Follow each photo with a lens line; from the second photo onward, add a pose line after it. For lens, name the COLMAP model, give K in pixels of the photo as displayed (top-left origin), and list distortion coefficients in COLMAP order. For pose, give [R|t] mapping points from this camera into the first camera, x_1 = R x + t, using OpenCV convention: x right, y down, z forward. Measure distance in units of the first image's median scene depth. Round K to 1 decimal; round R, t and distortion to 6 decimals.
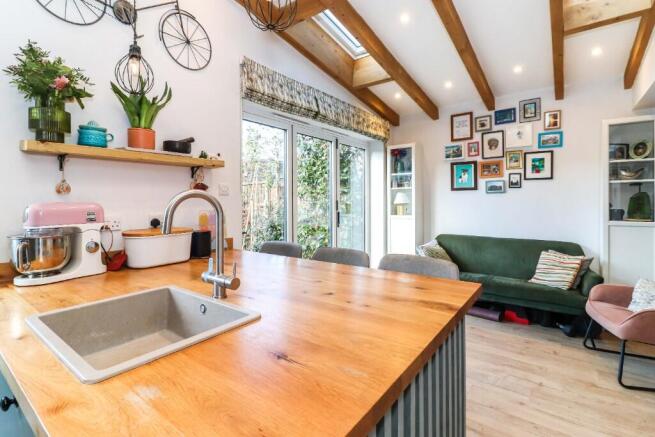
lens RADIAL K [[308.9, 0, 322.4], [0, 308.9, 199.9], [0, 0, 1]] dist [-0.002484, -0.000565]
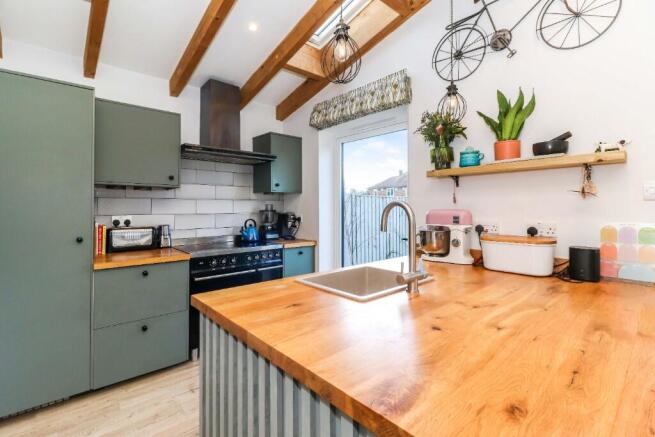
lens RADIAL K [[308.9, 0, 326.4], [0, 308.9, 206.0], [0, 0, 1]] dist [-0.002484, -0.000565]
pose [[-0.210646, -0.004526, -0.977552, 0.647766], [0.000431, 0.999989, -0.004722, -0.000995], [0.977562, -0.001416, -0.210642, 0.684262]]
